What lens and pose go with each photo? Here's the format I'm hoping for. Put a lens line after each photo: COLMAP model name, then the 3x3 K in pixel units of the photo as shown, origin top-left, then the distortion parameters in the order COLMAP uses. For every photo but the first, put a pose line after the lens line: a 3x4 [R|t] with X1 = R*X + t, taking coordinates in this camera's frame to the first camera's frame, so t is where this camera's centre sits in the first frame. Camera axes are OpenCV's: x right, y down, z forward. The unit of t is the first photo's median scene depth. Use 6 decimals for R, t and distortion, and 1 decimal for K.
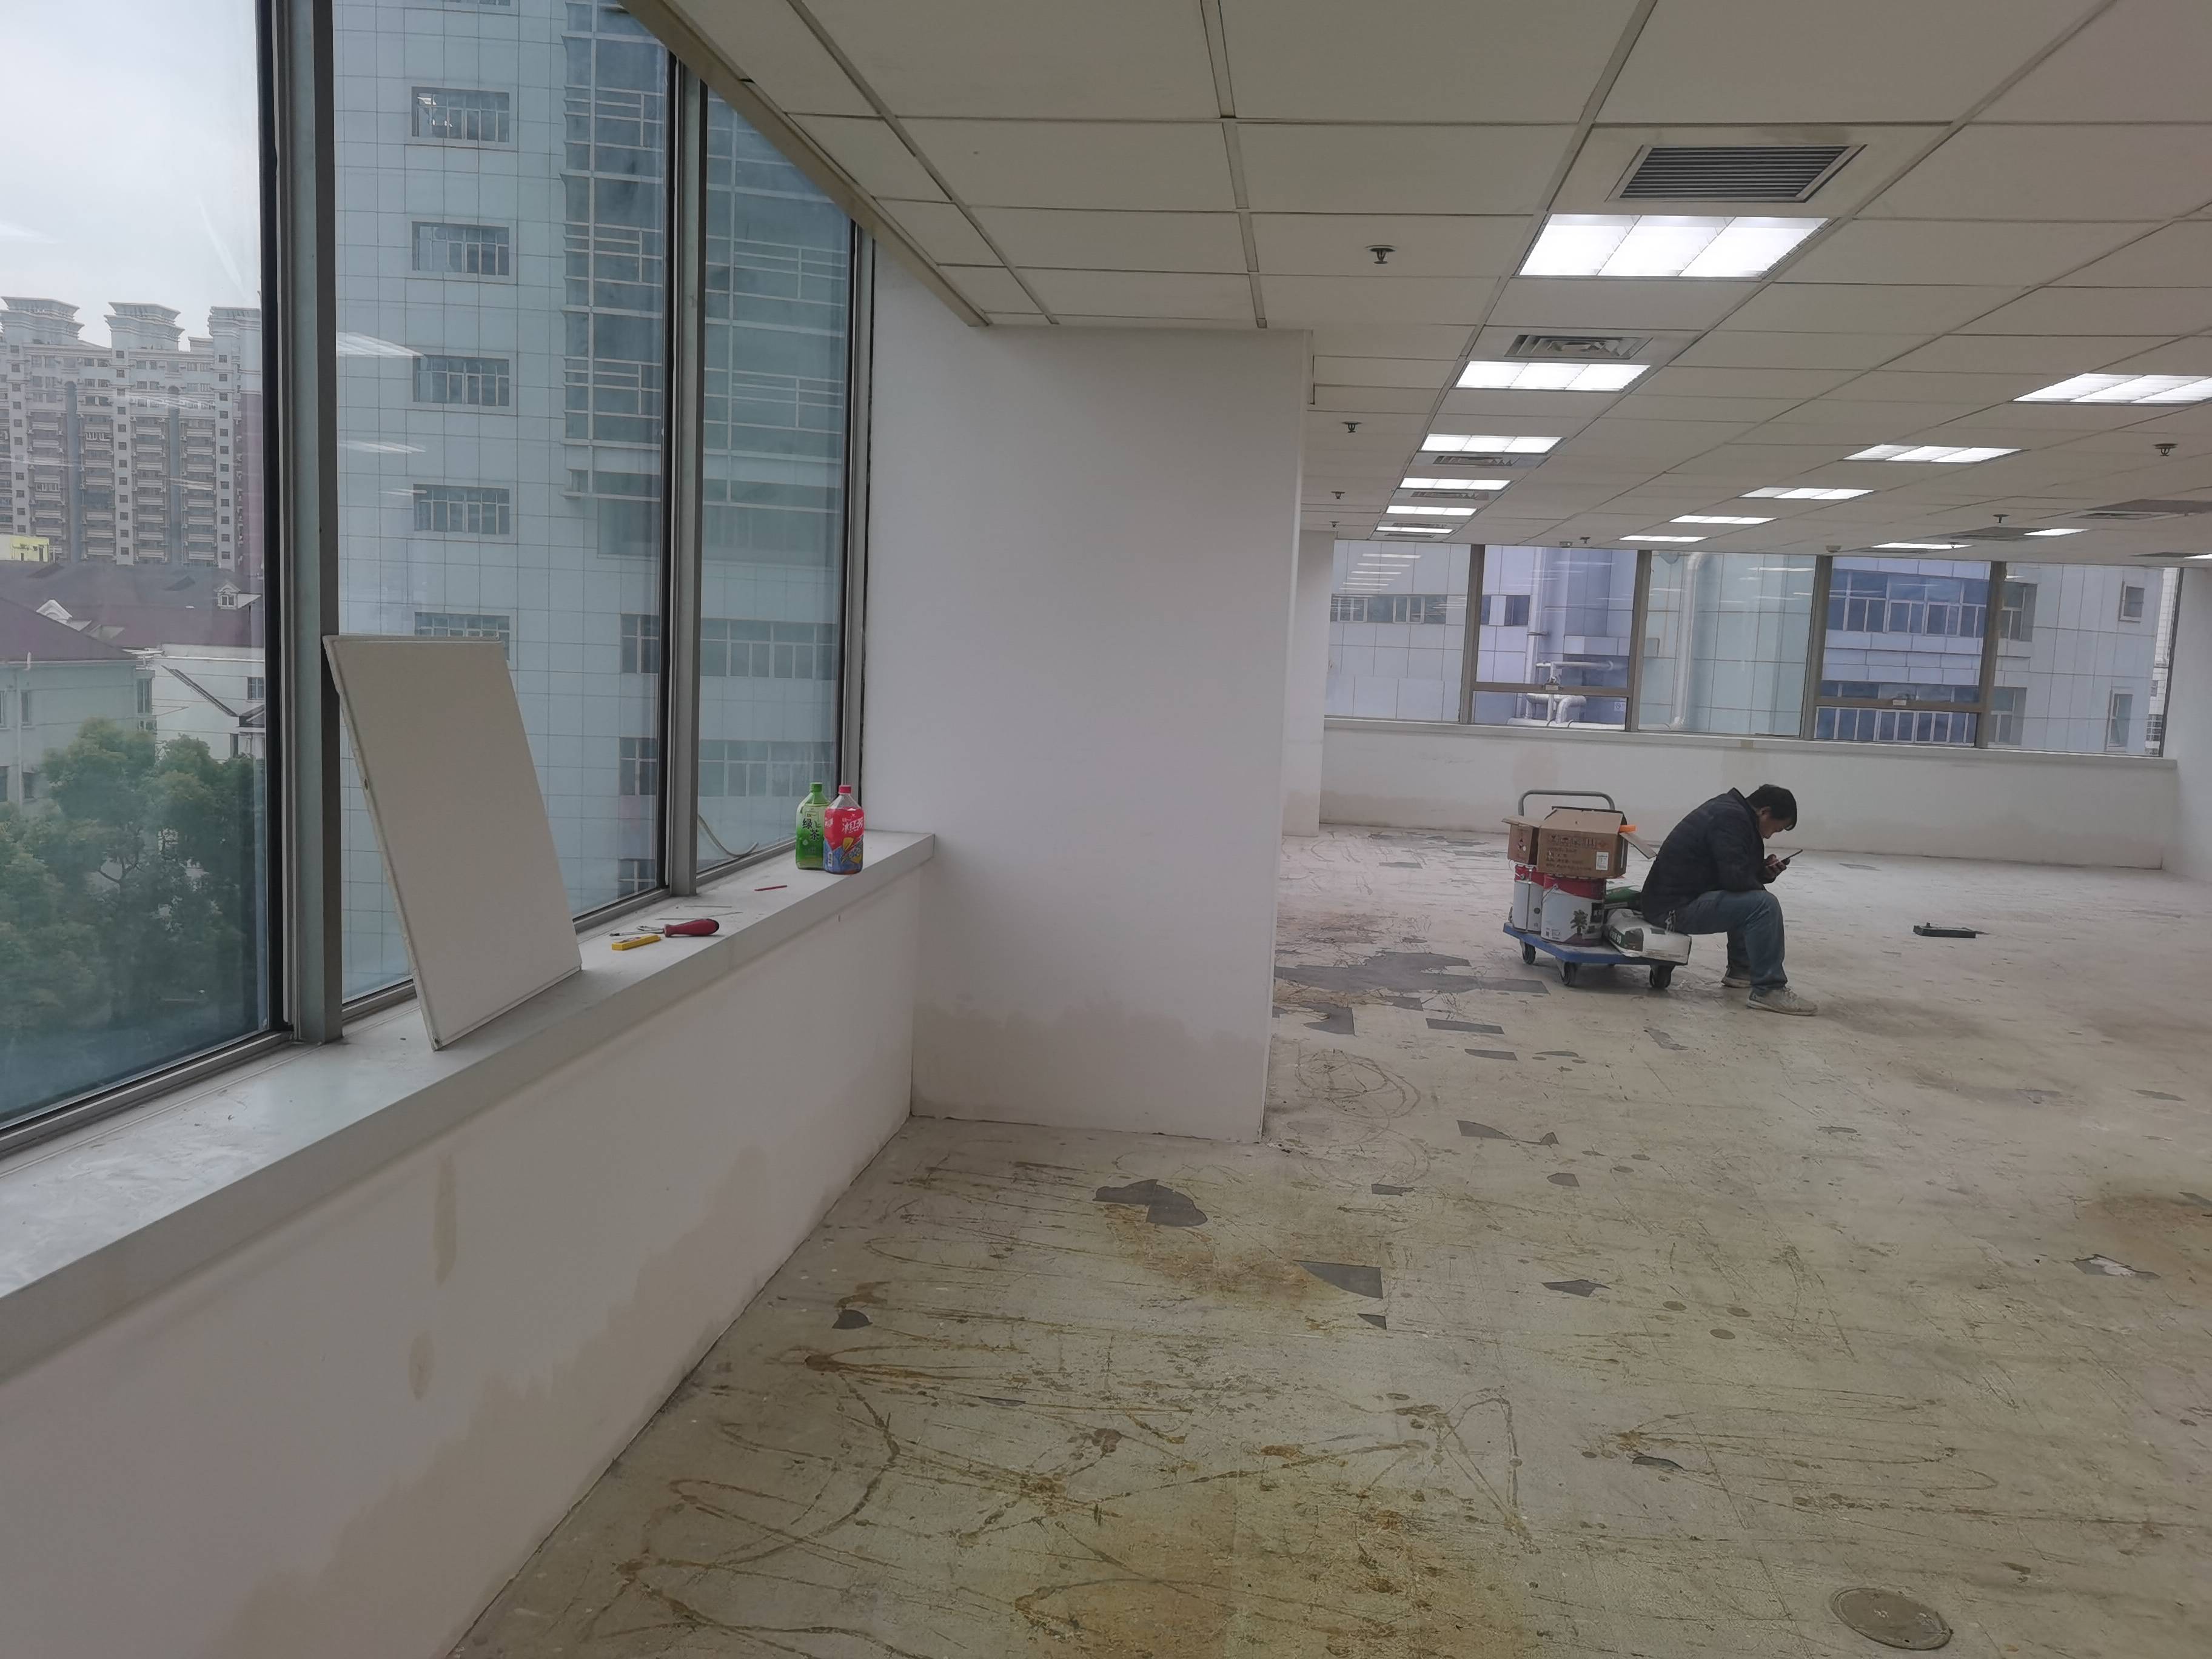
lens RADIAL K [[1678.9, 0, 1111.2], [0, 1678.9, 820.1], [0, 0, 1]] dist [0.047695, -0.046574]
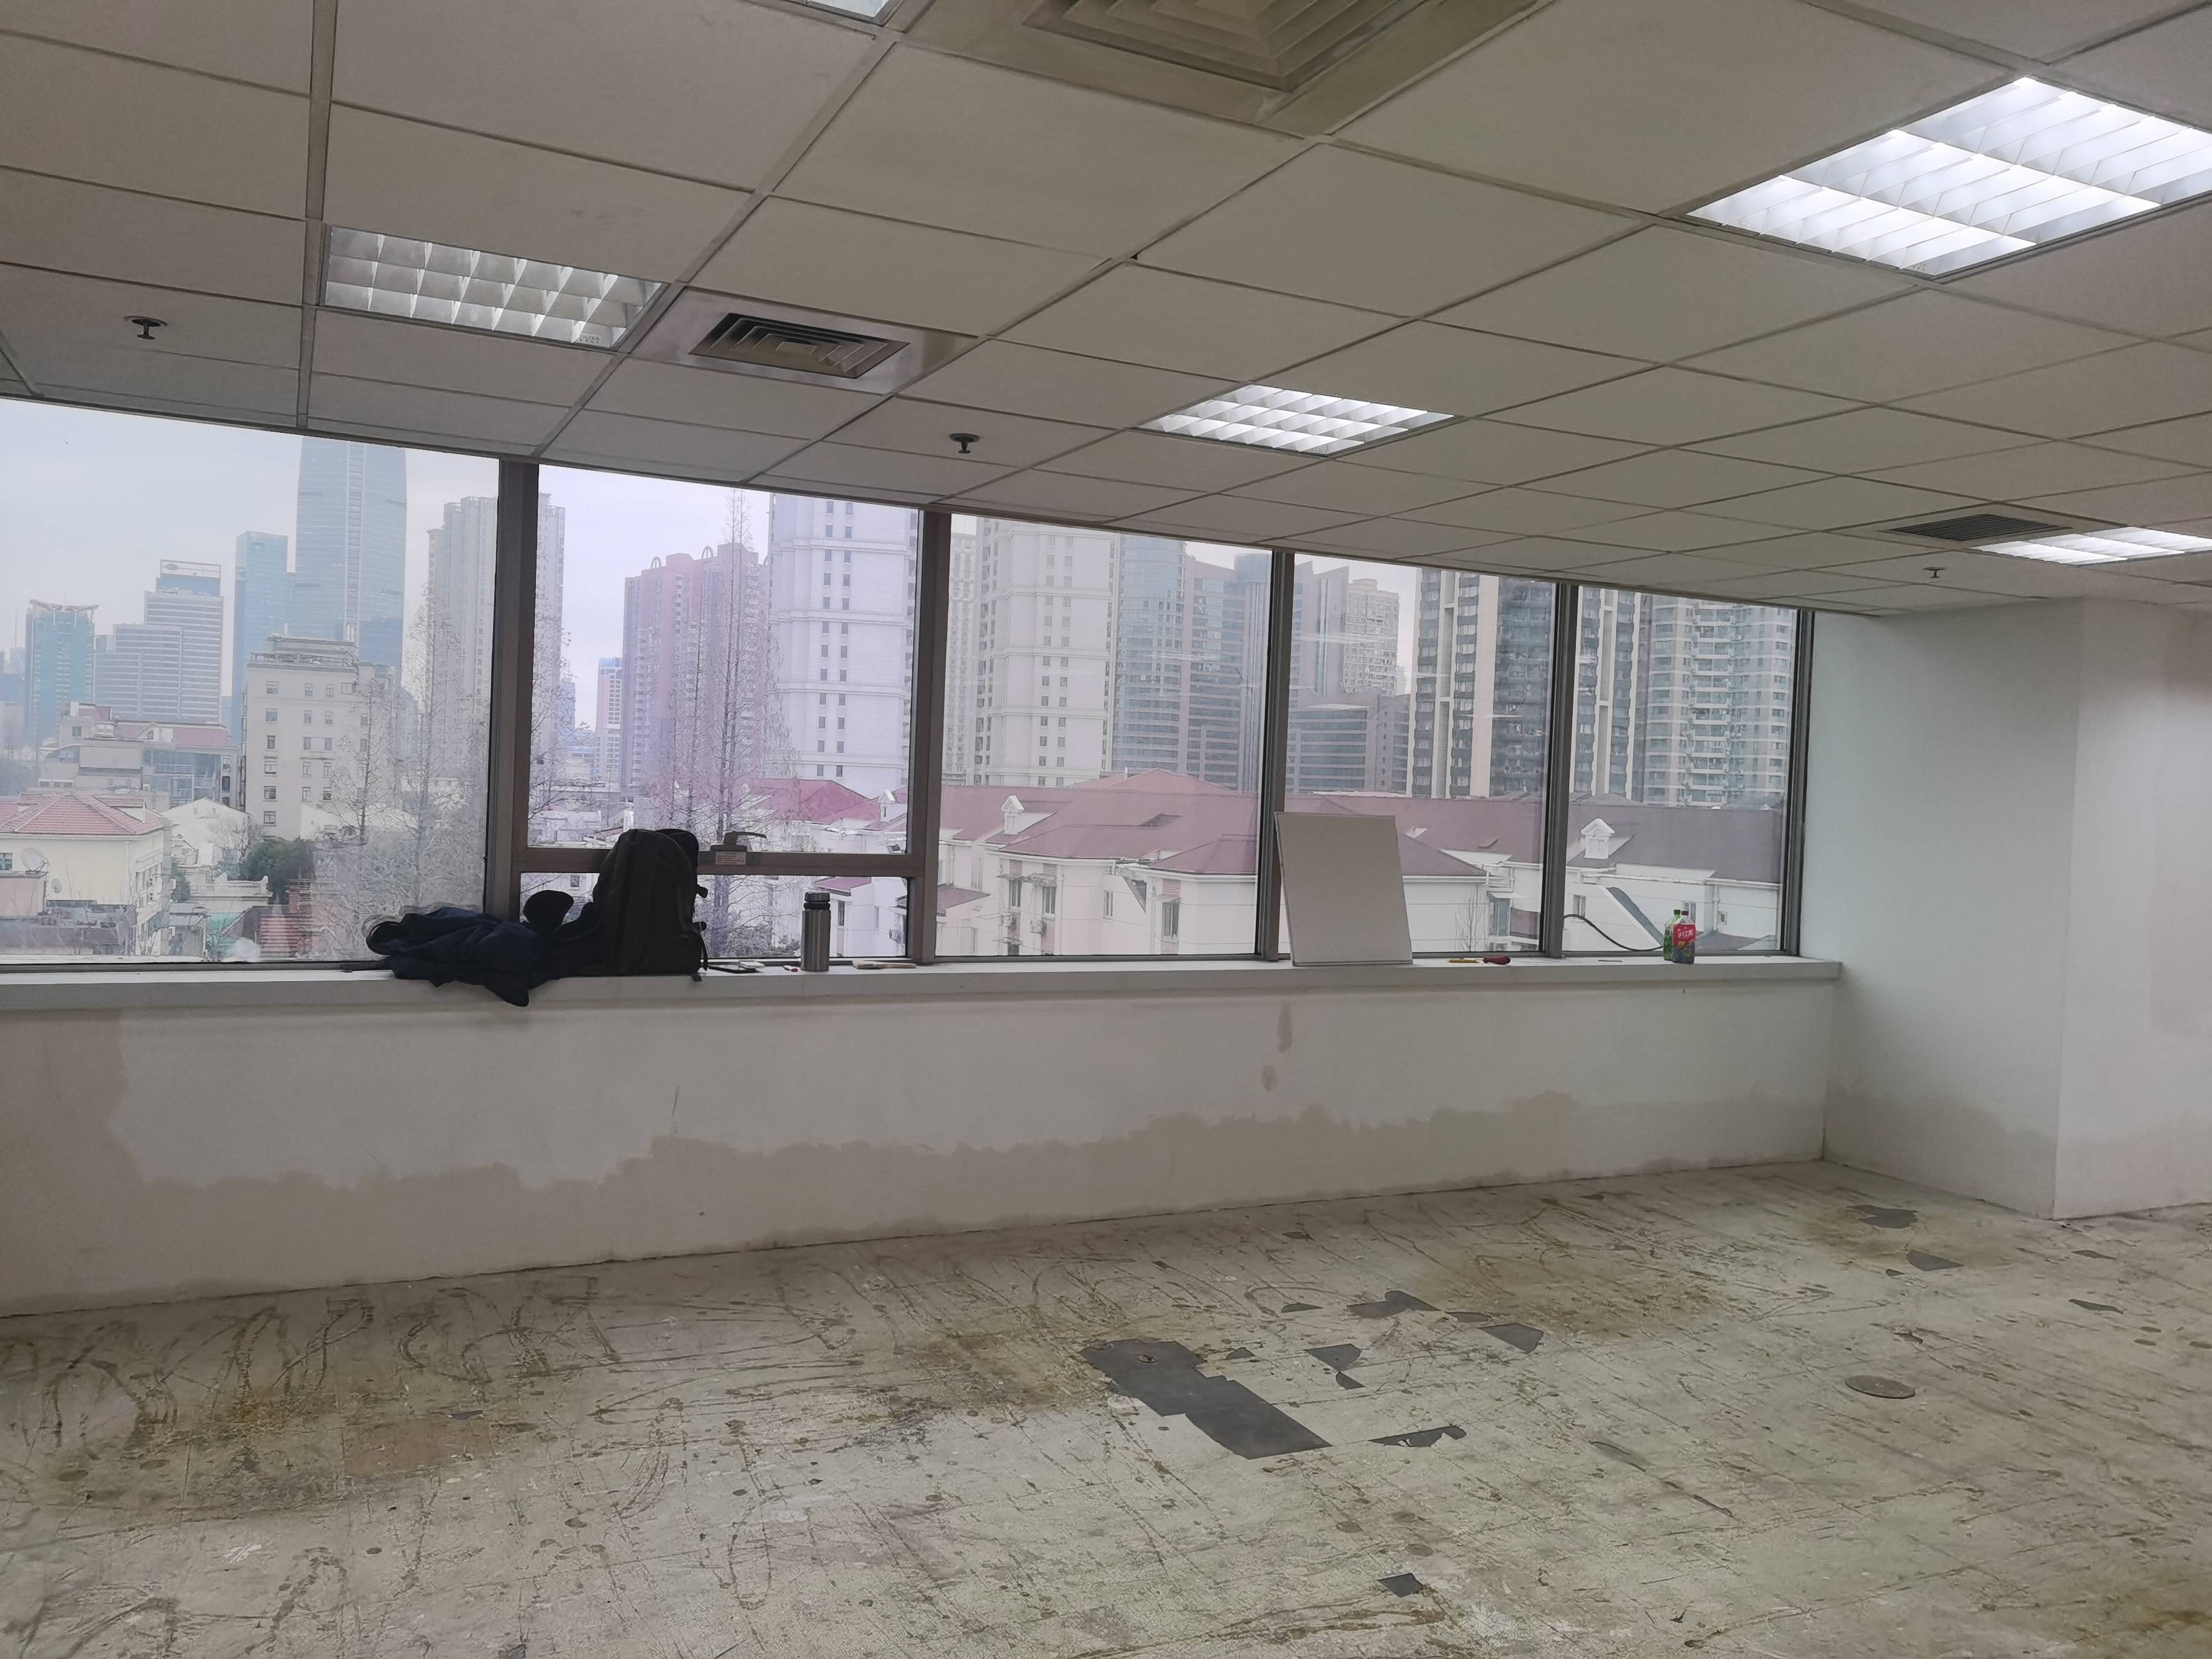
lens RADIAL K [[1678.9, 0, 1111.2], [0, 1678.9, 820.1], [0, 0, 1]] dist [0.047695, -0.046574]
pose [[0.545578, -0.008308, -0.838019, 0.525559], [-0.107325, 0.991025, -0.079697, 0.047871], [0.831159, 0.133421, 0.539790, -0.218621]]
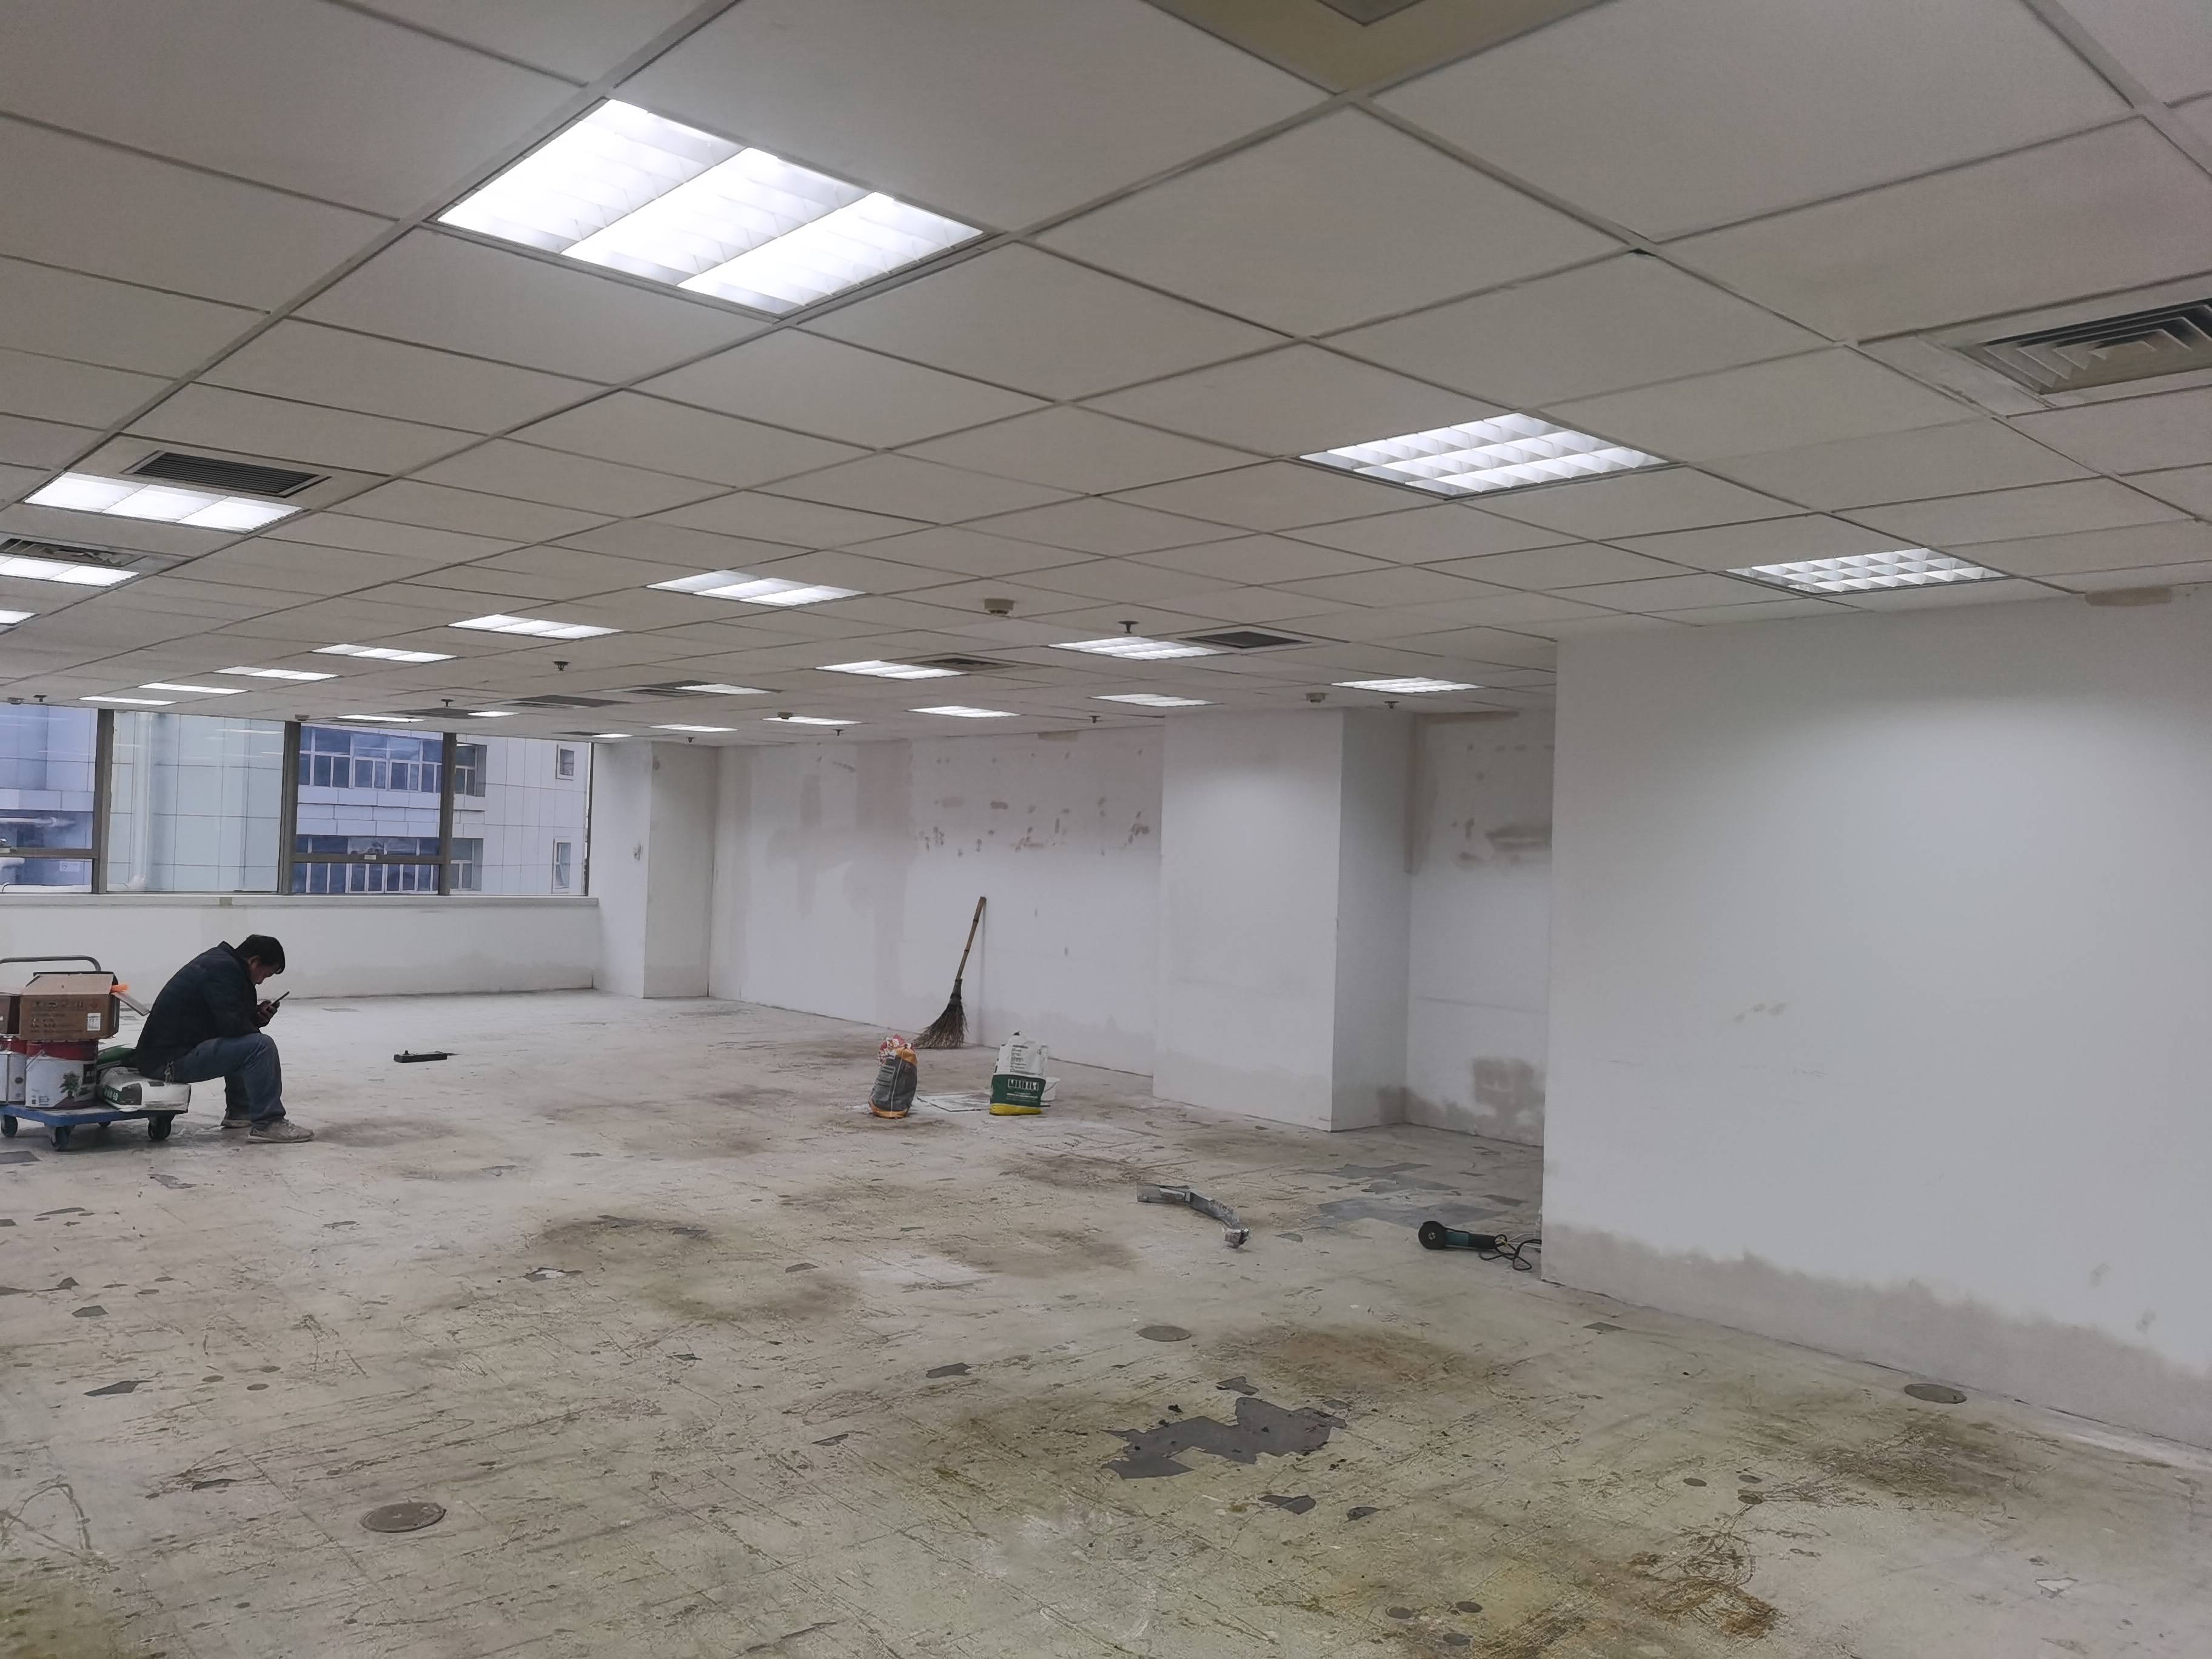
lens RADIAL K [[1678.9, 0, 1111.2], [0, 1678.9, 820.1], [0, 0, 1]] dist [0.047695, -0.046574]
pose [[0.660466, -0.011370, 0.750770, -0.073410], [0.078171, 0.995493, -0.053692, 0.006088], [-0.746776, 0.094150, 0.658378, -0.151481]]
